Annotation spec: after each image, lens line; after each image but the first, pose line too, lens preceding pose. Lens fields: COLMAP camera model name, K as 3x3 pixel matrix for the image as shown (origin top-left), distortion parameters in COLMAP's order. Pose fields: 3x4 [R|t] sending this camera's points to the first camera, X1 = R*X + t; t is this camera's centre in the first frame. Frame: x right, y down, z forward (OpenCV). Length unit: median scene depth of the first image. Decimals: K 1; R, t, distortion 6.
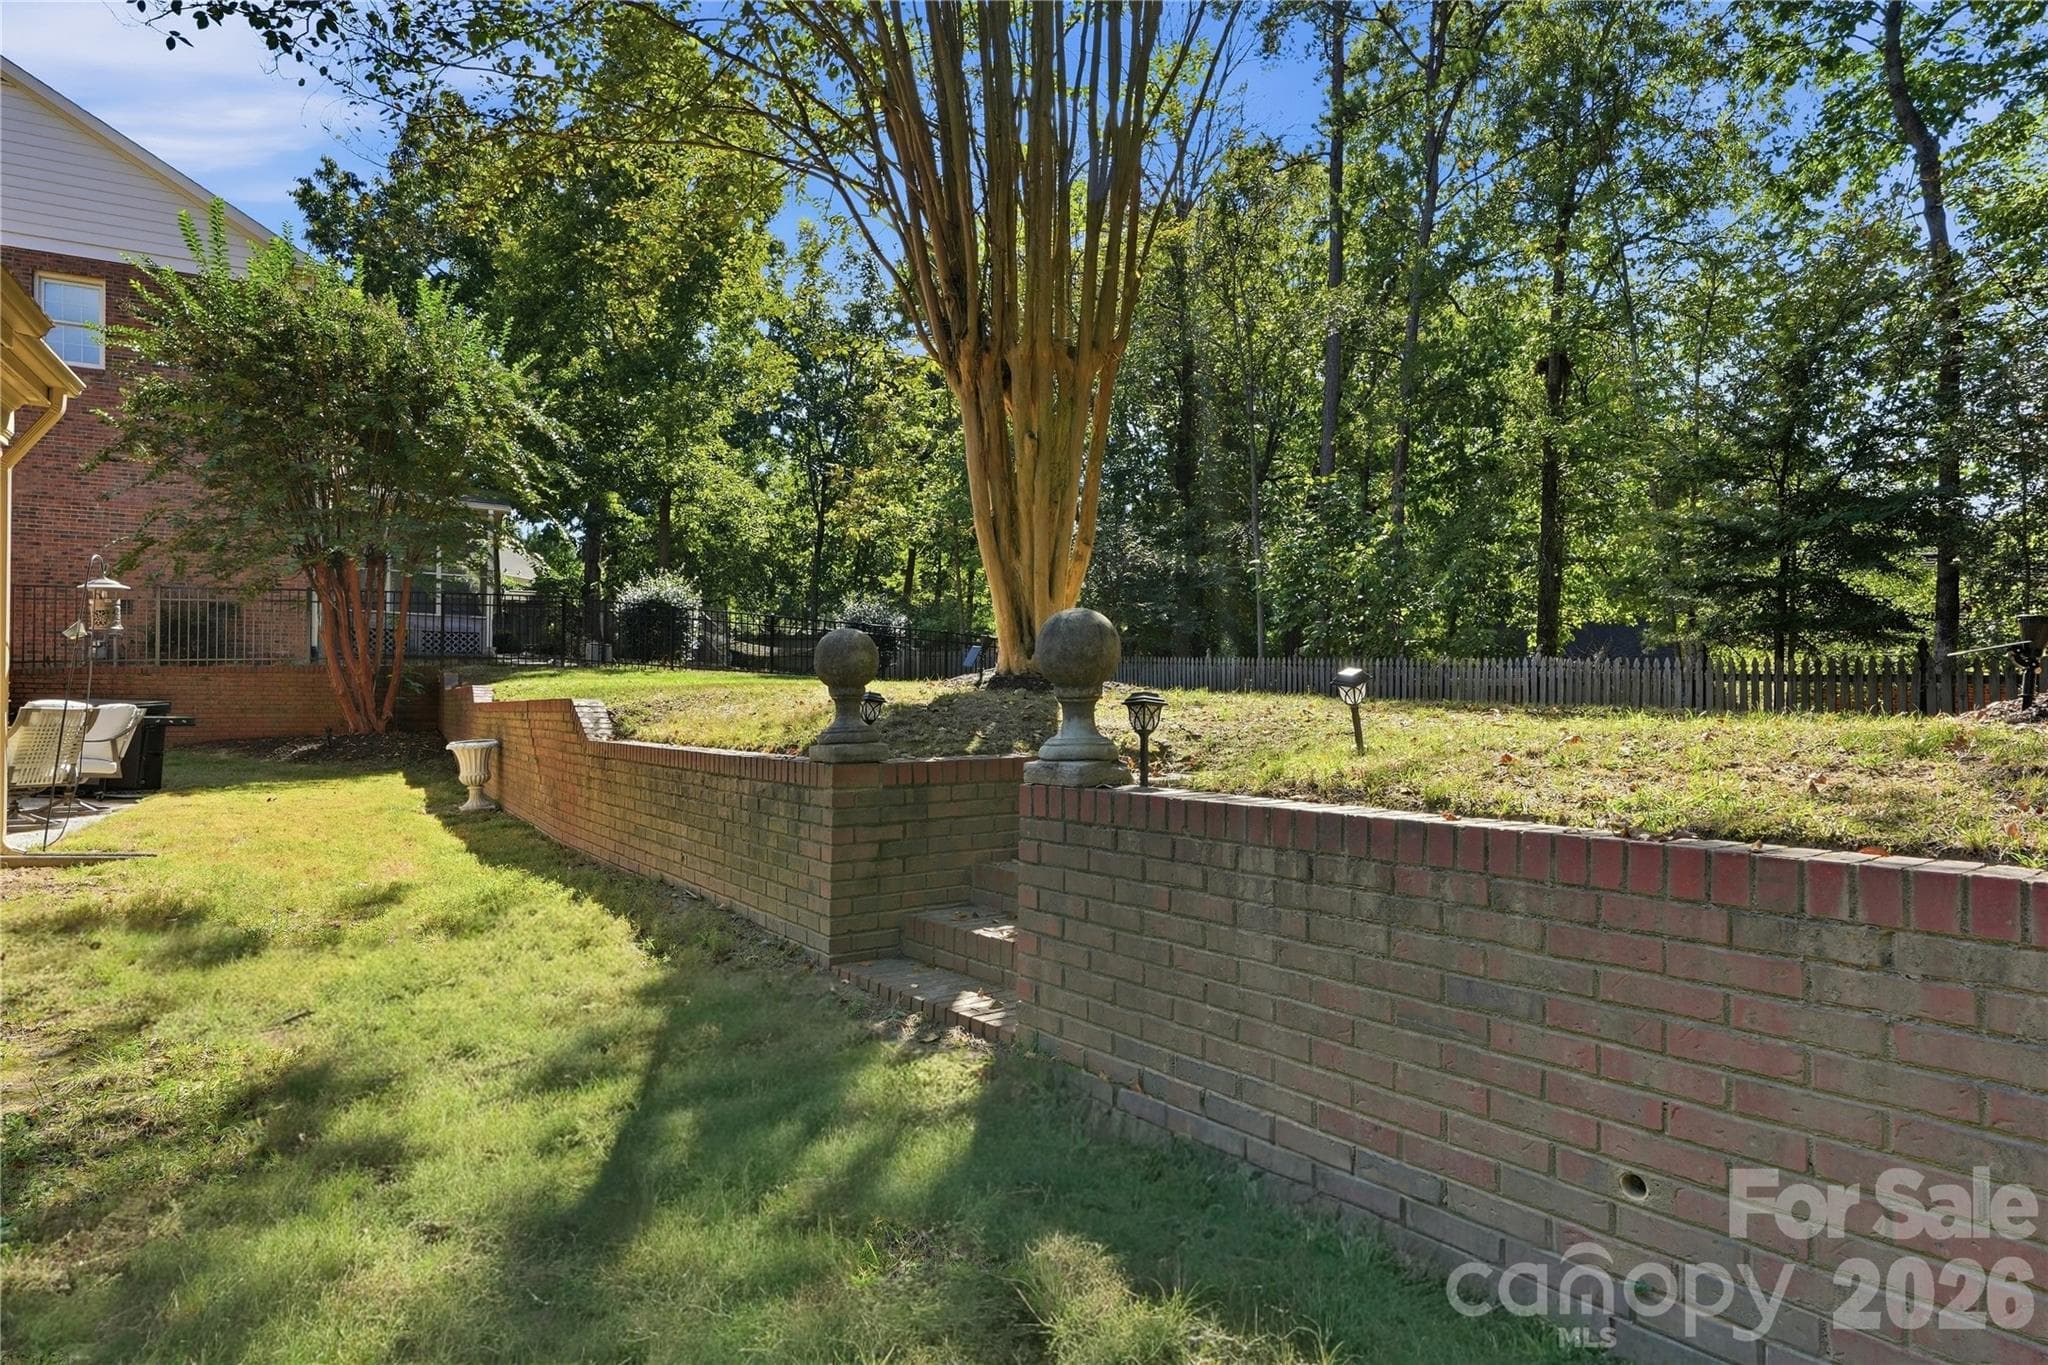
lens RADIAL K [[1120.9, 0, 1025.3], [0, 1120.9, 686.8], [0, 0, 1]] dist [0.010597, 0.001498]
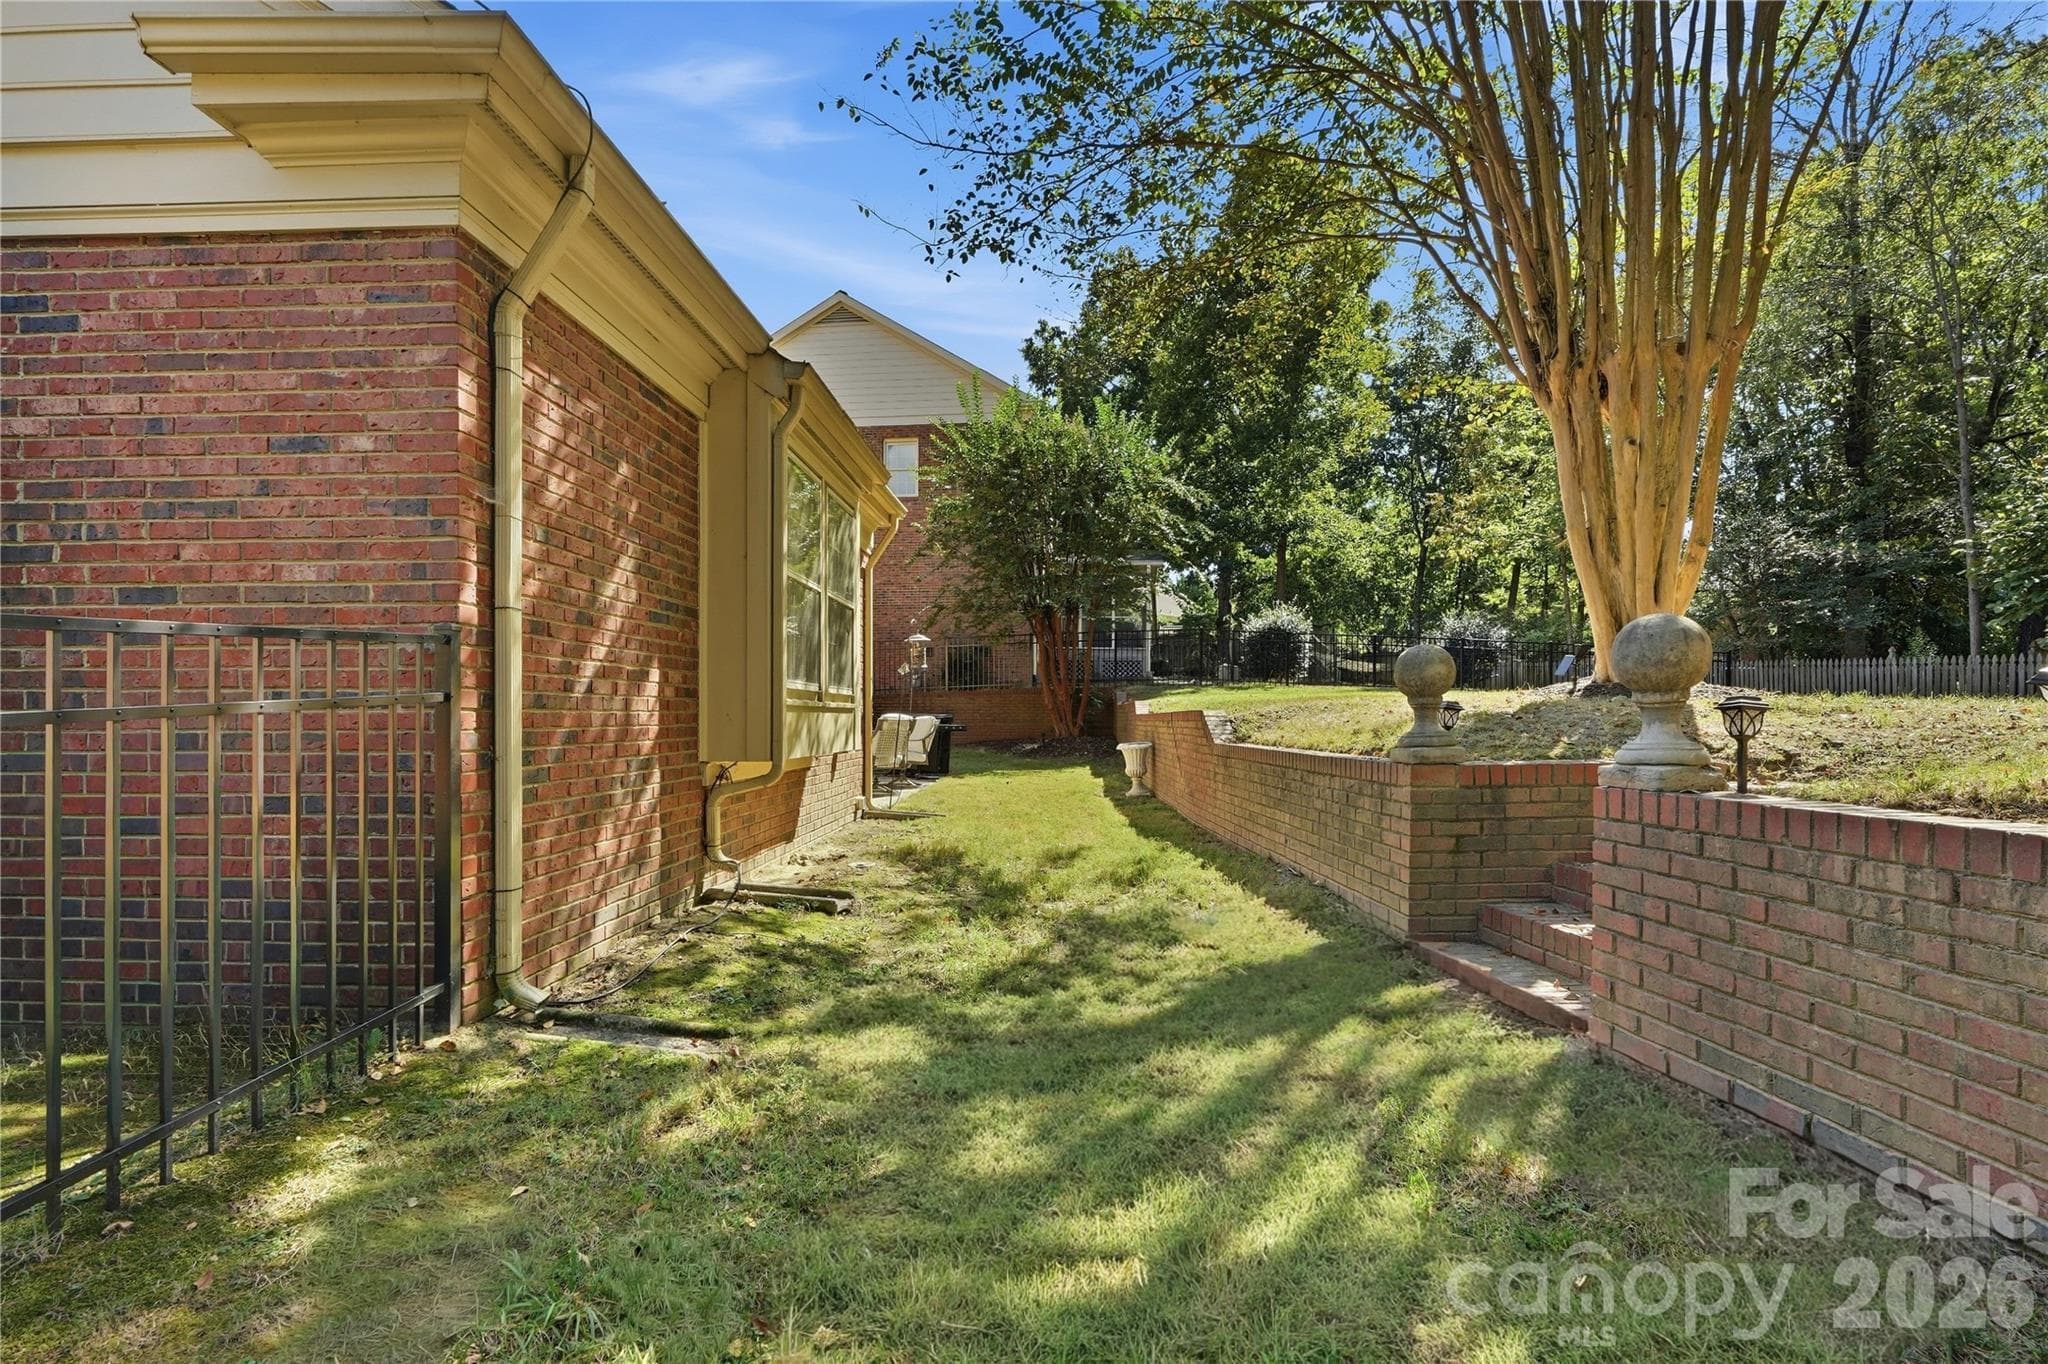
lens RADIAL K [[1120.9, 0, 1025.3], [0, 1120.9, 686.3], [0, 0, 1]] dist [0.010597, 0.001498]
pose [[0.822269, -0.023846, -0.568600, 0.134099], [0.013730, 0.999662, -0.022069, 0.008133], [0.568934, 0.010339, 0.822318, -0.133597]]
